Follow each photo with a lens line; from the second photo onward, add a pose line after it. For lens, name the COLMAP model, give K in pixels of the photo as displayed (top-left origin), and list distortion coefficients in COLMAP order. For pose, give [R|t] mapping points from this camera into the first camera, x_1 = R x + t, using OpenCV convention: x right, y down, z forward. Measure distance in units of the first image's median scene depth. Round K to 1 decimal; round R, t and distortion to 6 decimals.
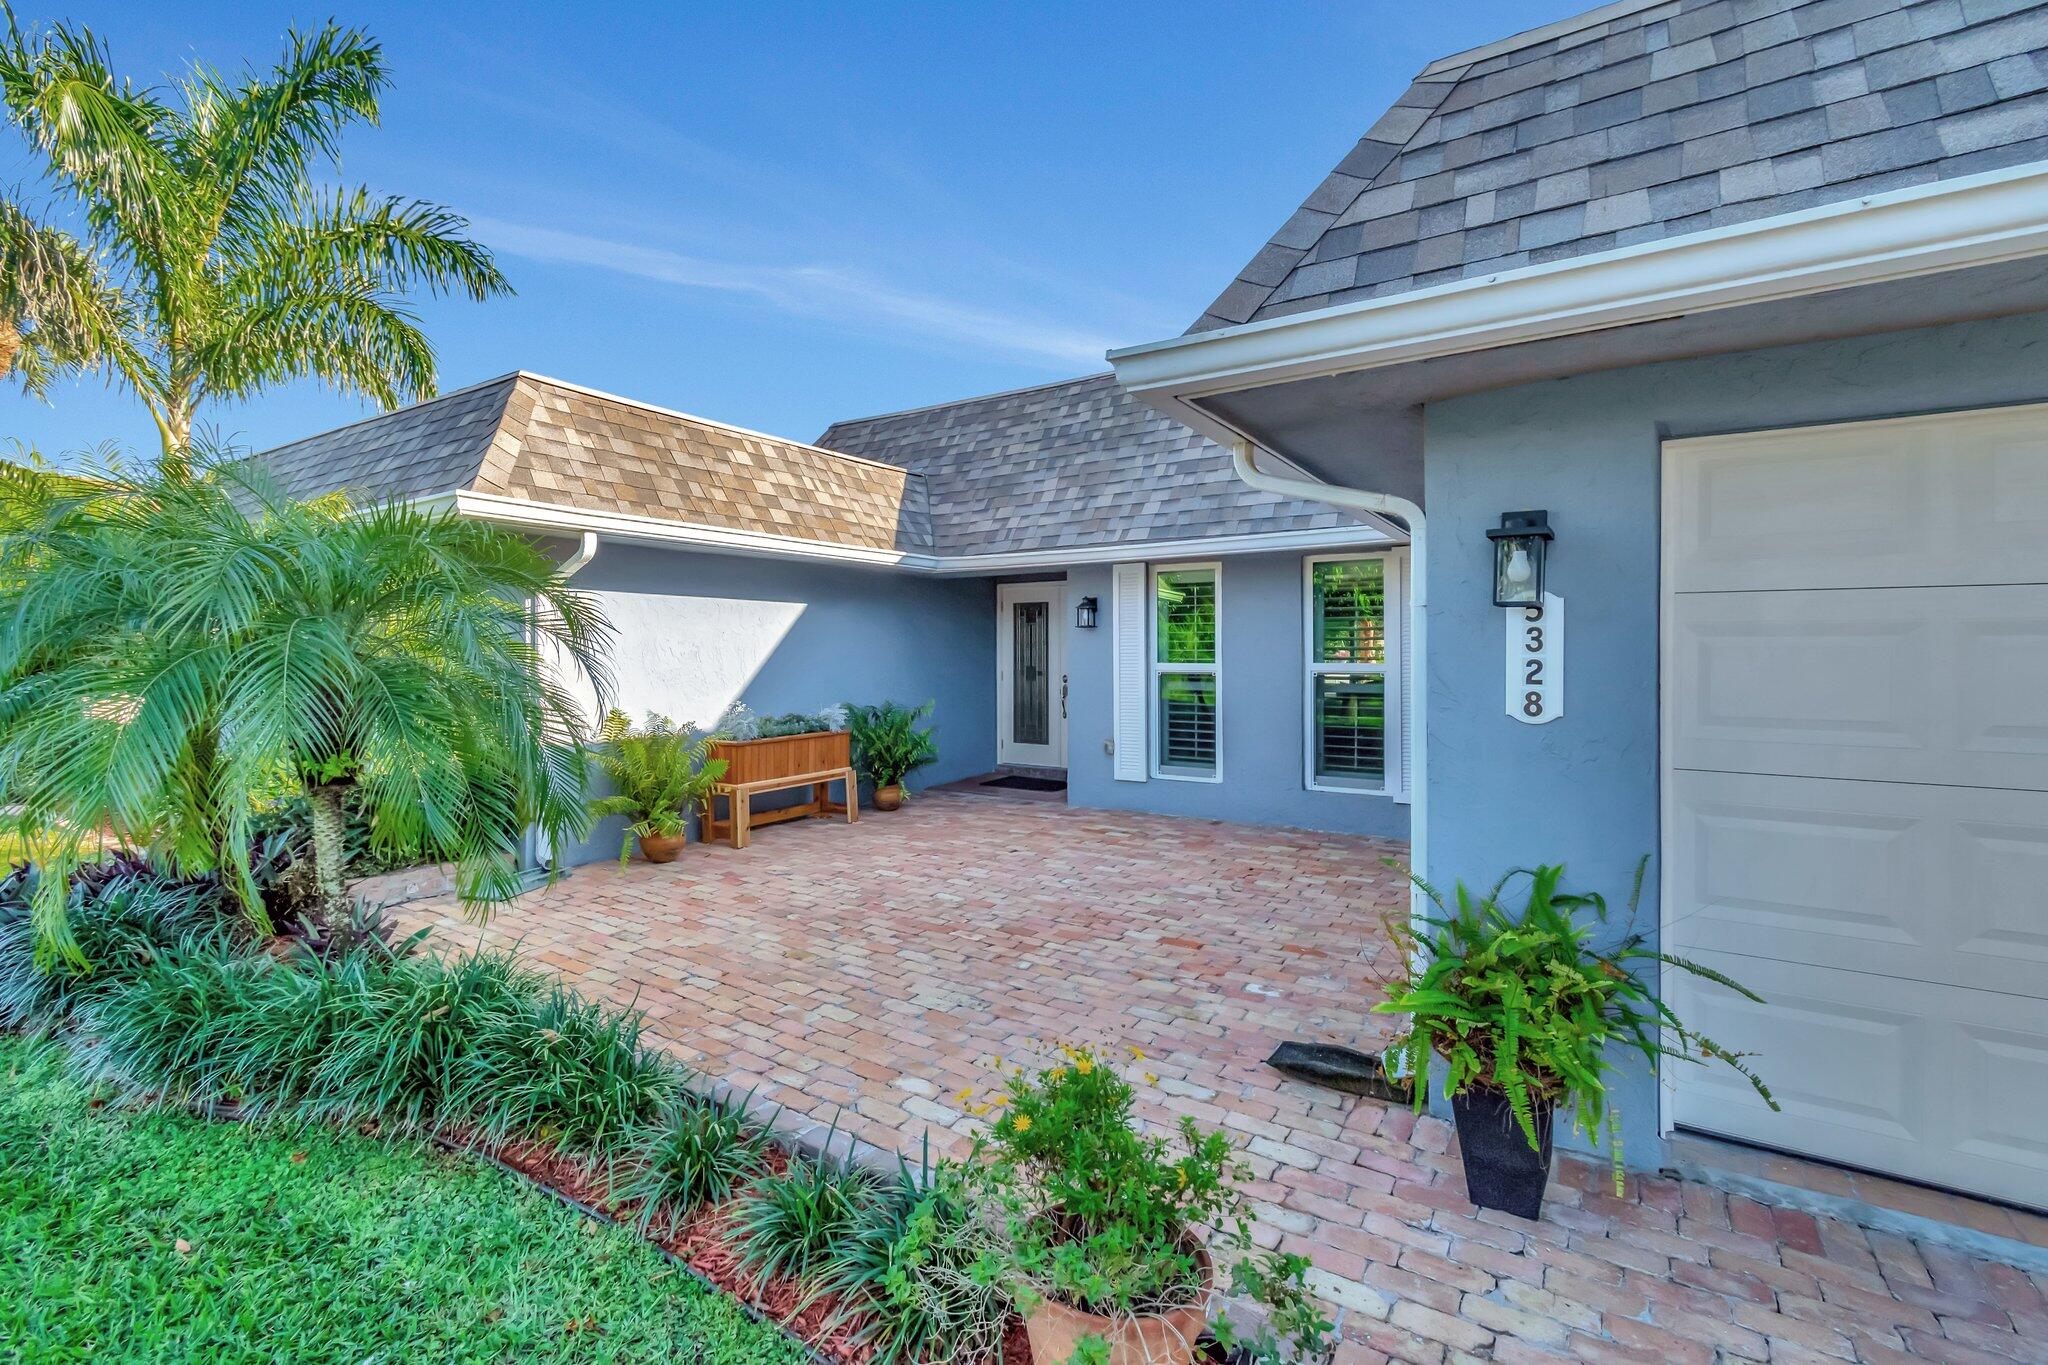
lens RADIAL K [[912.2, 0, 1011.4], [0, 912.2, 673.7], [0, 0, 1]] dist [0.000221, -0.000584]
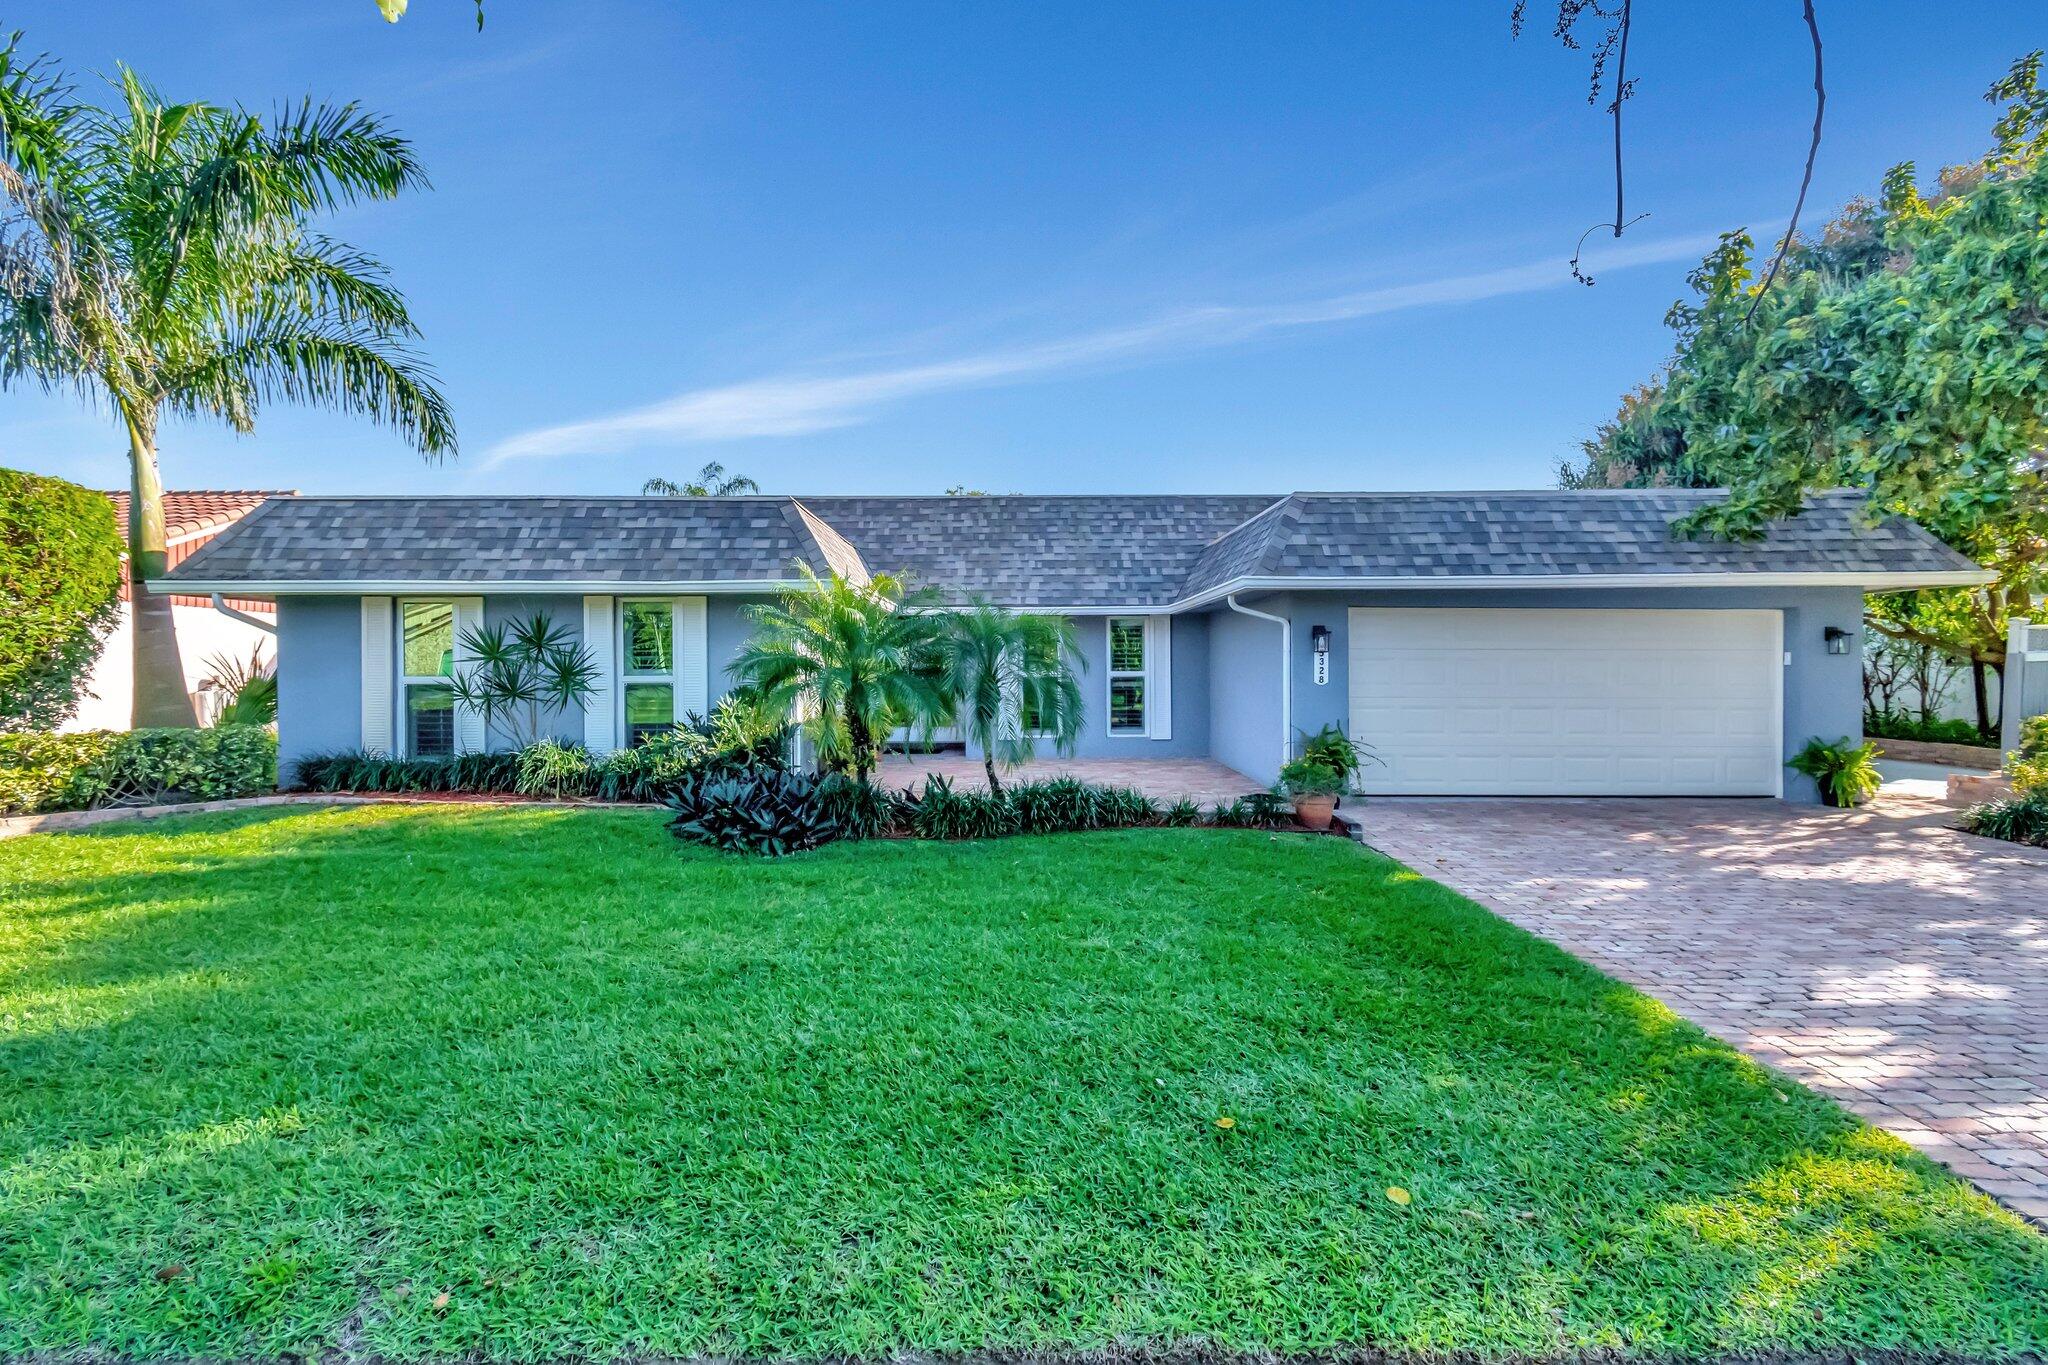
lens RADIAL K [[912.2, 0, 1011.4], [0, 912.2, 673.7], [0, 0, 1]] dist [0.000221, -0.000584]
pose [[0.844429, 0.002221, 0.535663, -0.786437], [0.009534, 0.999771, -0.019173, 0.022525], [-0.535582, 0.021297, 0.844214, -0.451267]]
